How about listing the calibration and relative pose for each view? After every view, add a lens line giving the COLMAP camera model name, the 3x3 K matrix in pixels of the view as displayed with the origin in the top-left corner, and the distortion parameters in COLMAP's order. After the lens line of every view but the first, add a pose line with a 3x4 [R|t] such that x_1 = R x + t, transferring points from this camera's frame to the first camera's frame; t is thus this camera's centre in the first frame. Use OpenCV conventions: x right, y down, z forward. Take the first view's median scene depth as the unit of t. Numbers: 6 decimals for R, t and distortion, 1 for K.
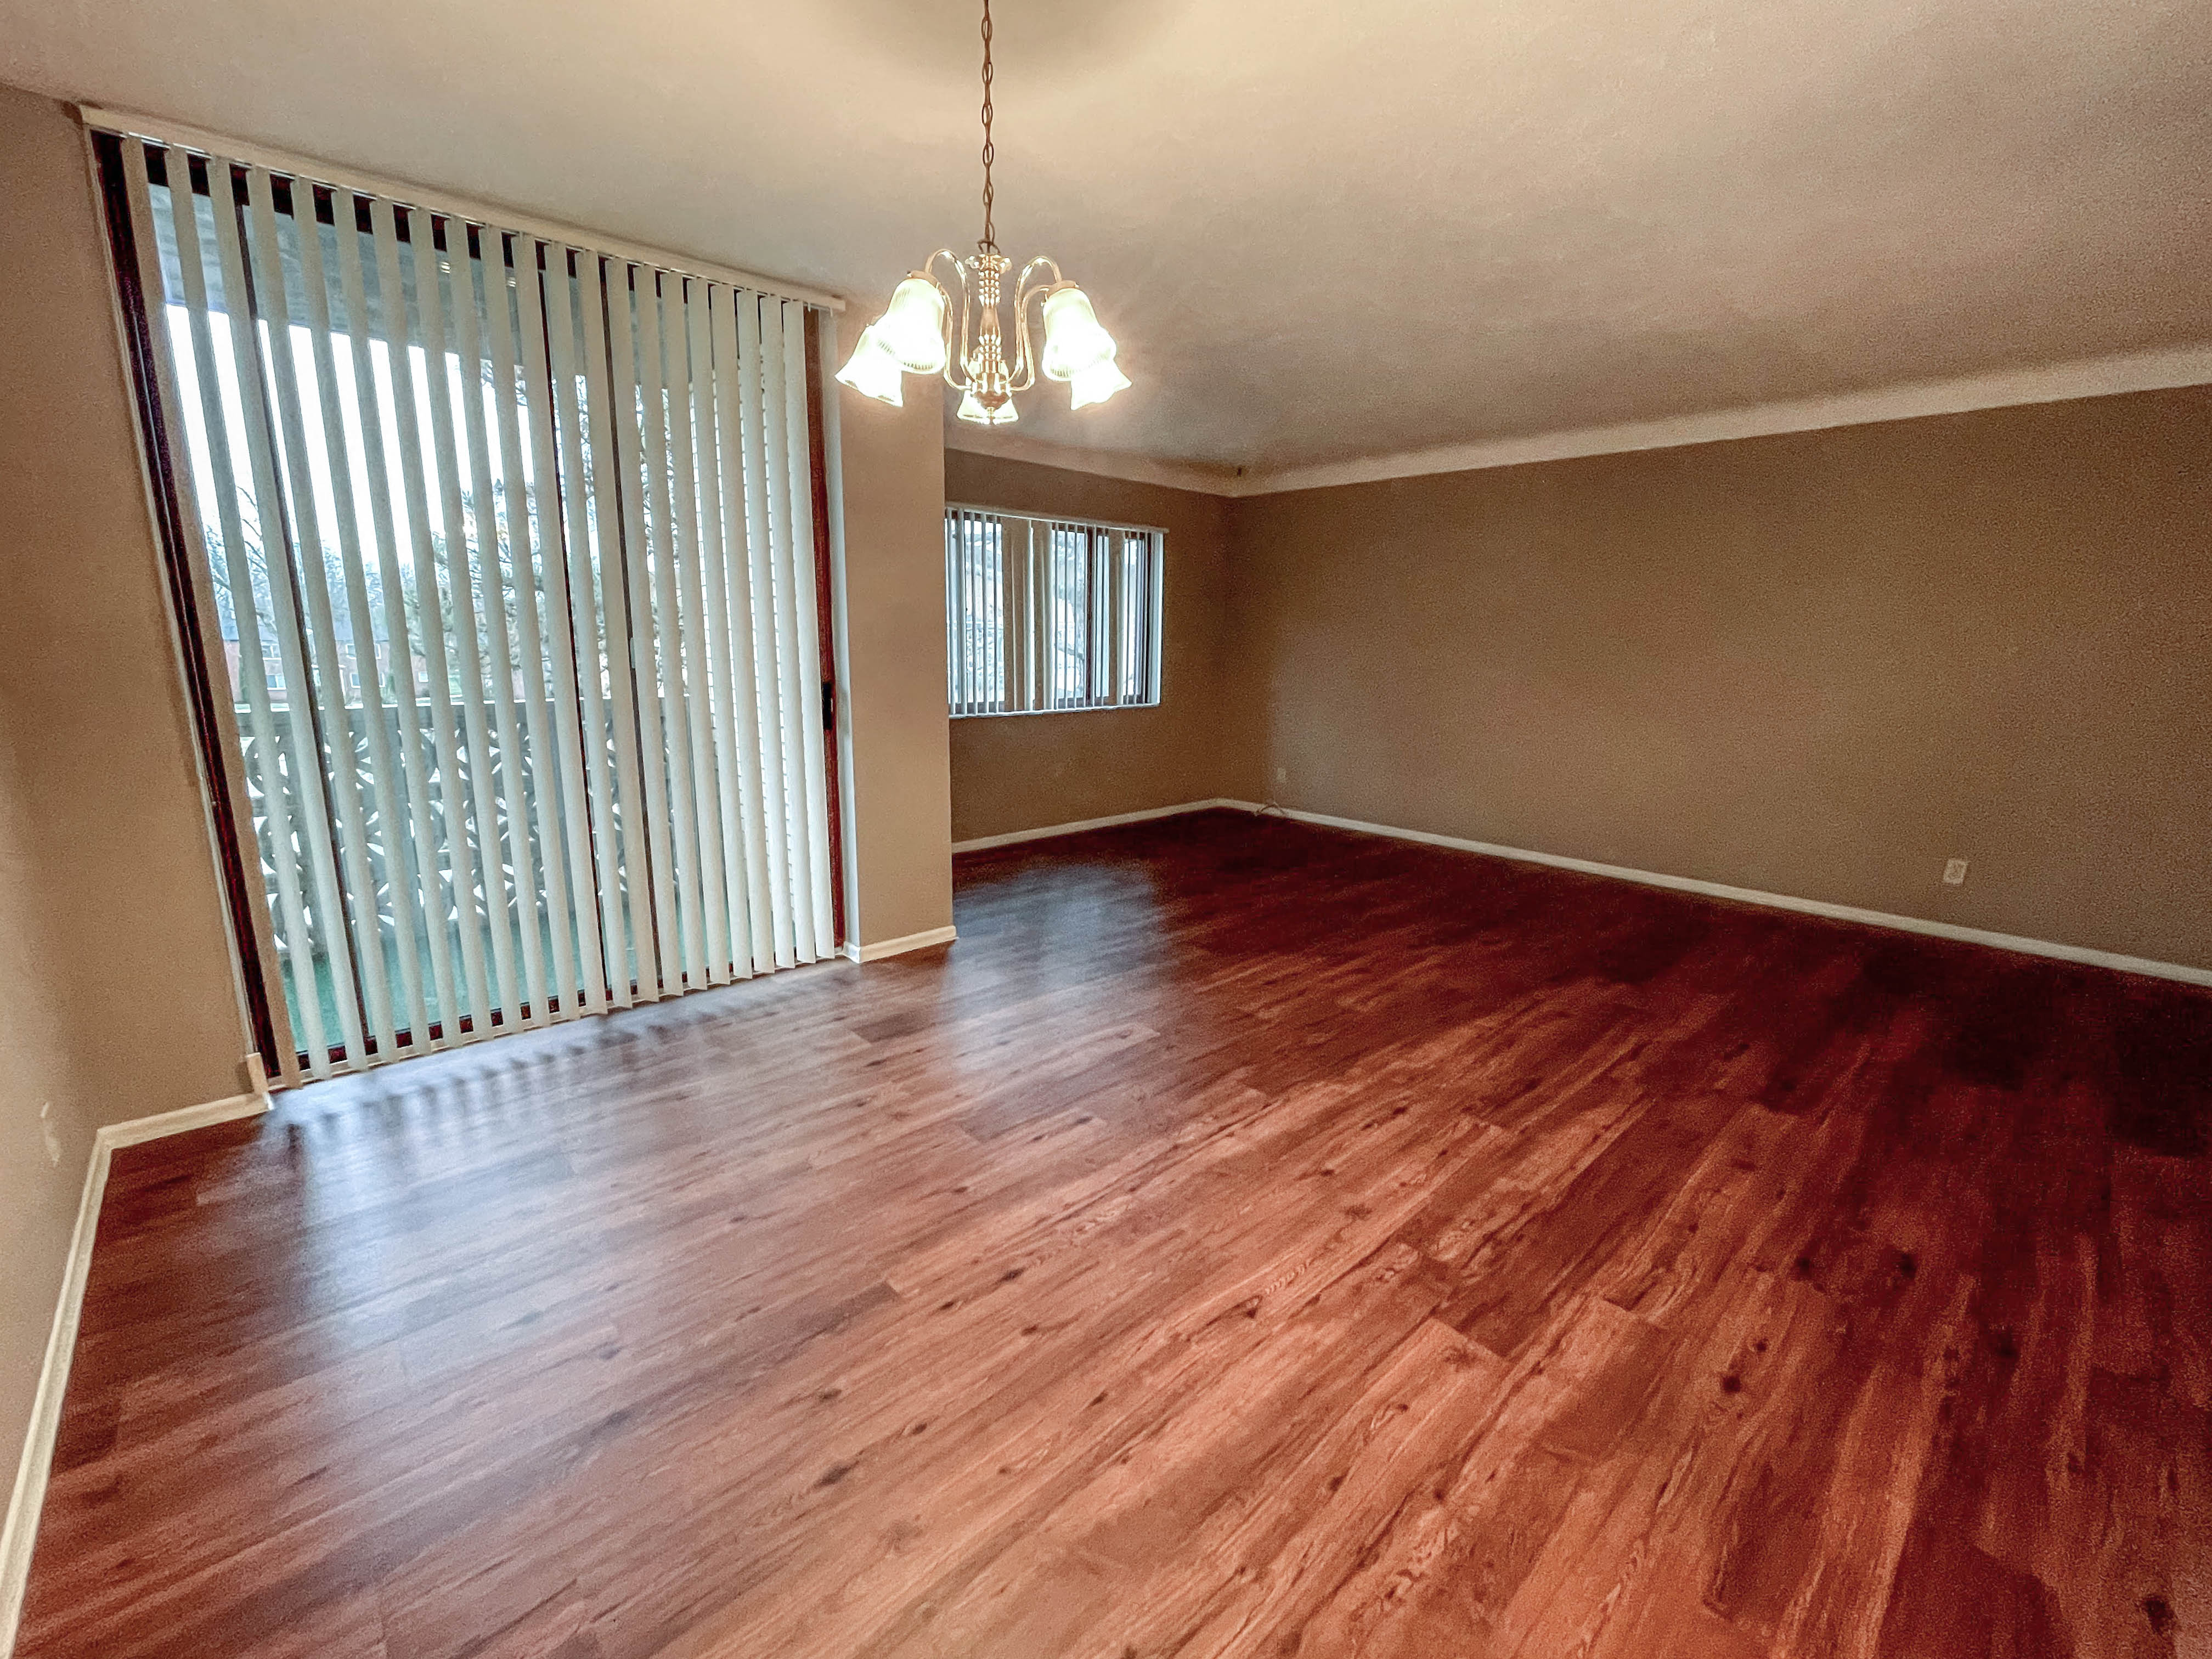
lens RADIAL K [[913.7, 0, 1096.2], [0, 913.7, 818.0], [0, 0, 1]] dist [-0.002783, -0.000565]
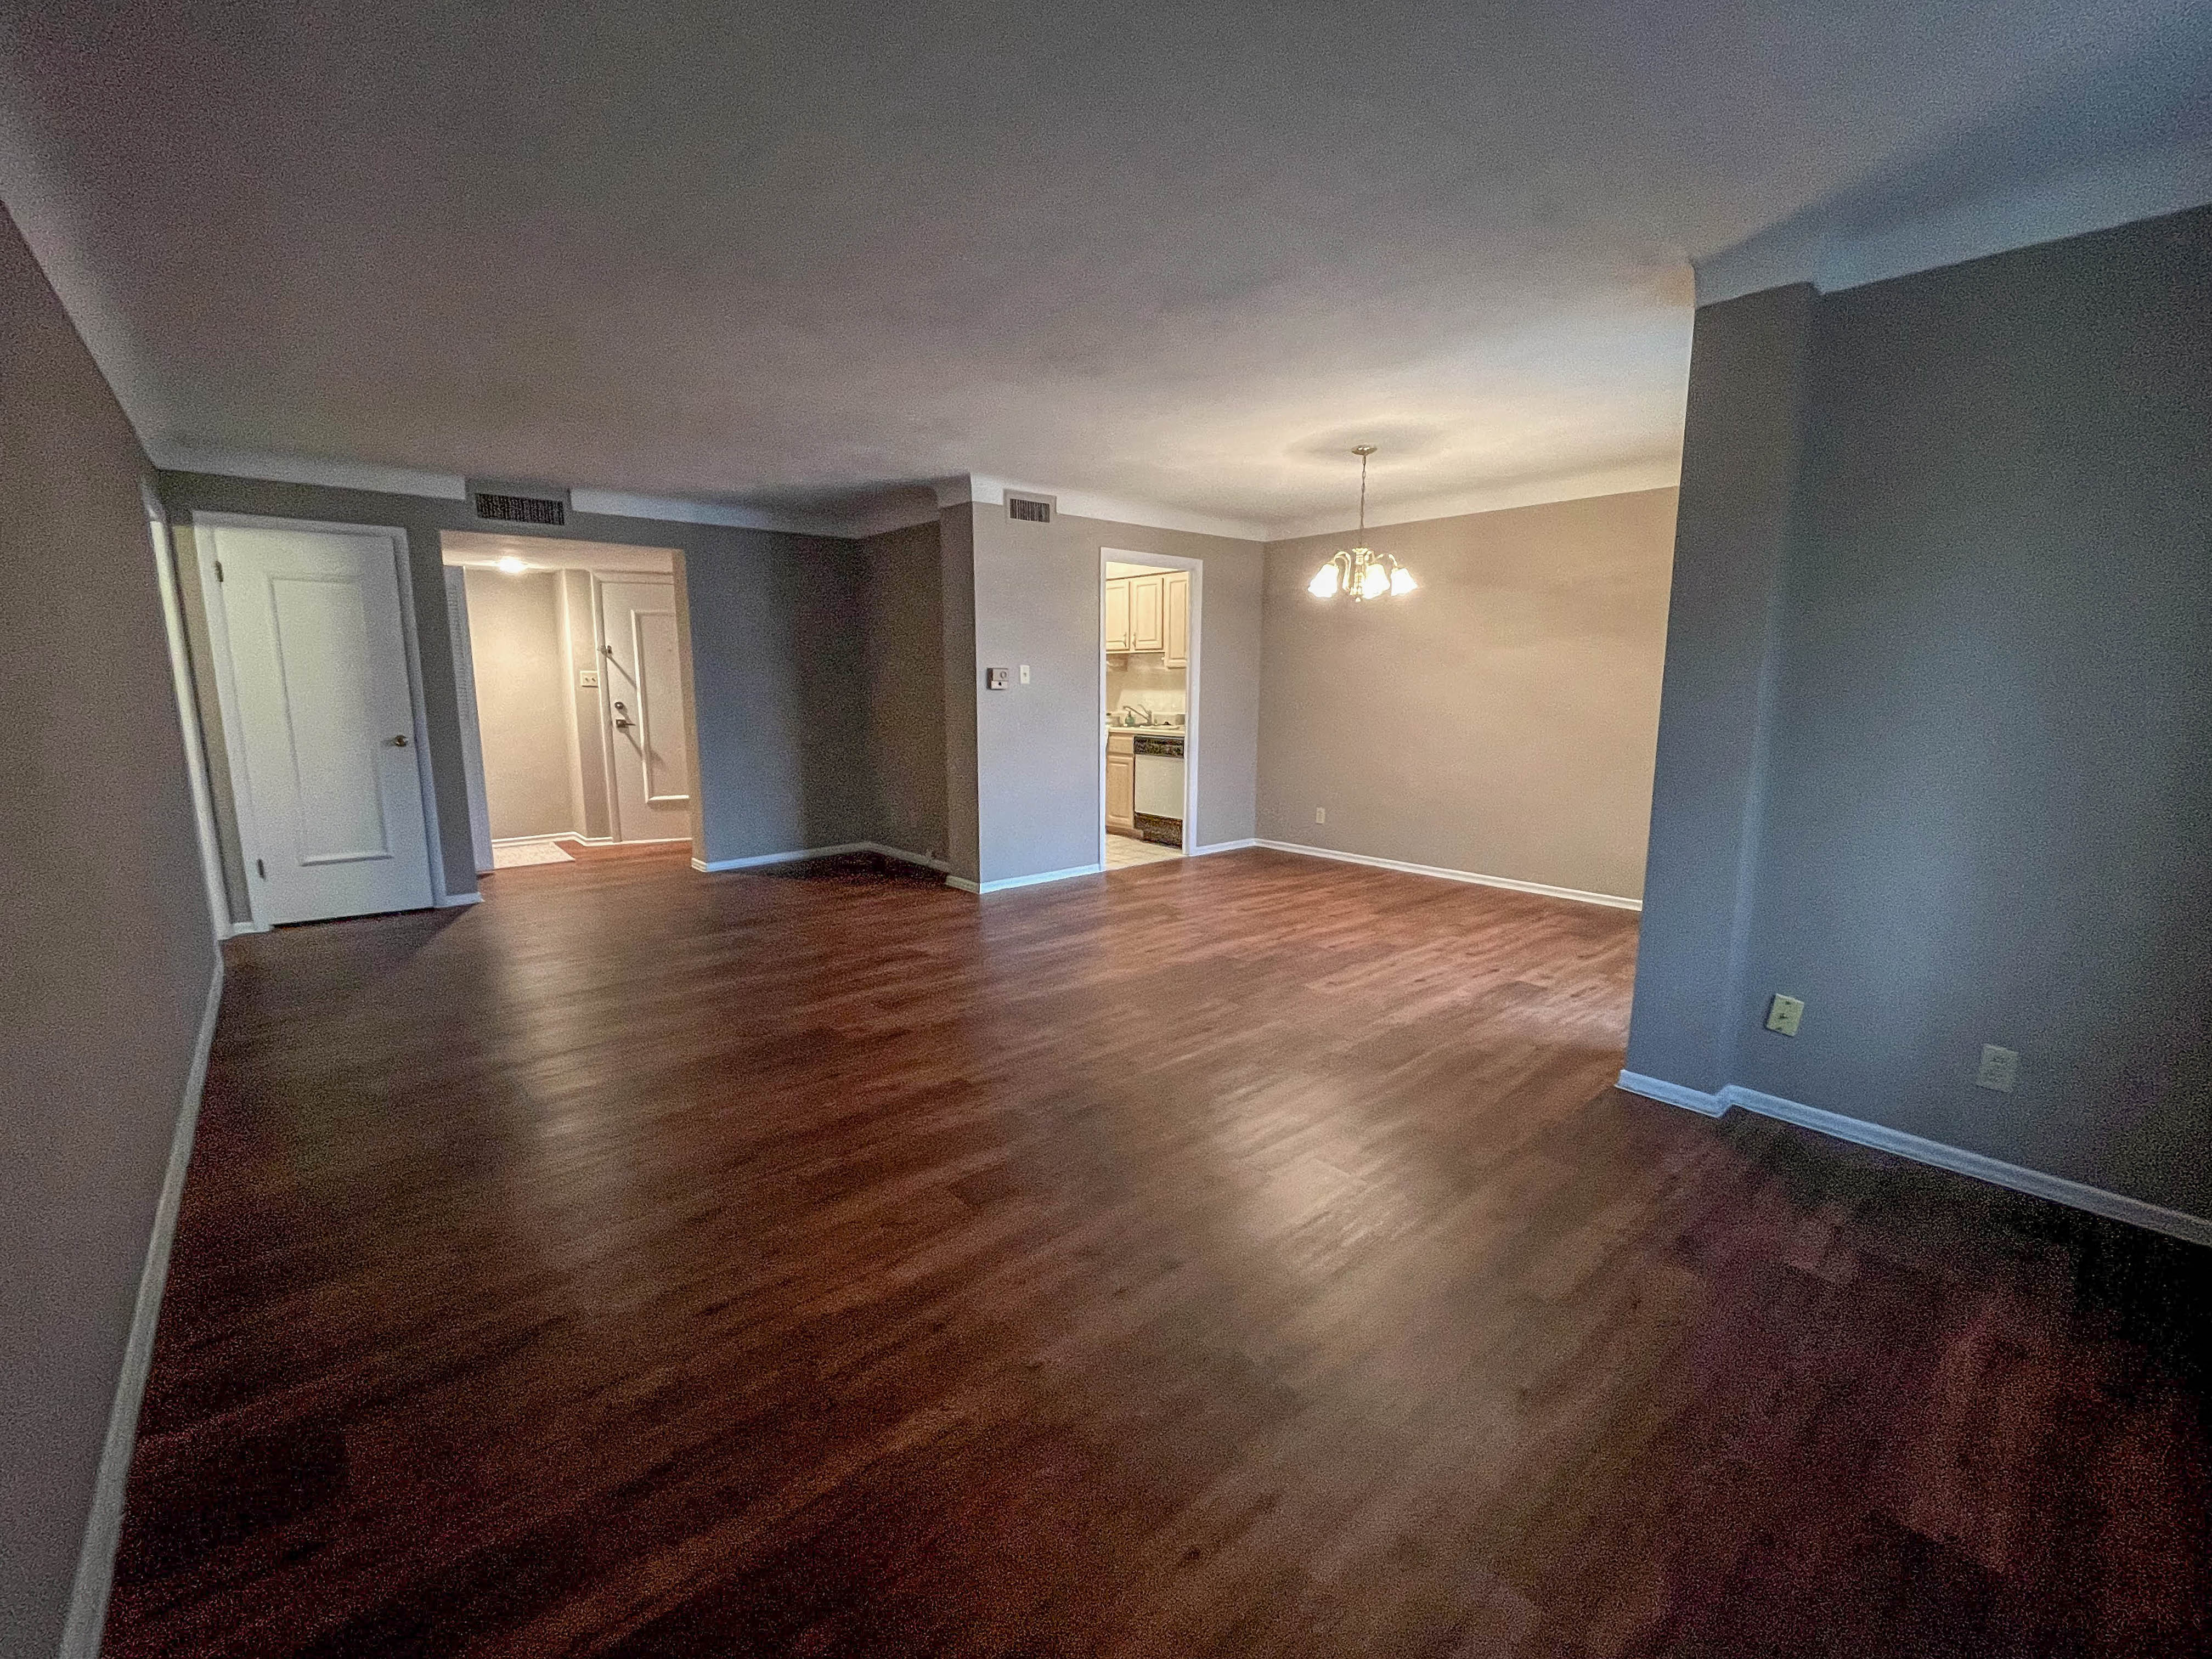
lens RADIAL K [[913.7, 0, 1096.2], [0, 913.7, 818.0], [0, 0, 1]] dist [-0.002783, -0.000565]
pose [[-0.999644, -0.011615, 0.024030, 0.406385], [-0.002742, 0.940265, 0.340433, -0.510290], [-0.026548, 0.340246, -0.939962, 2.604111]]
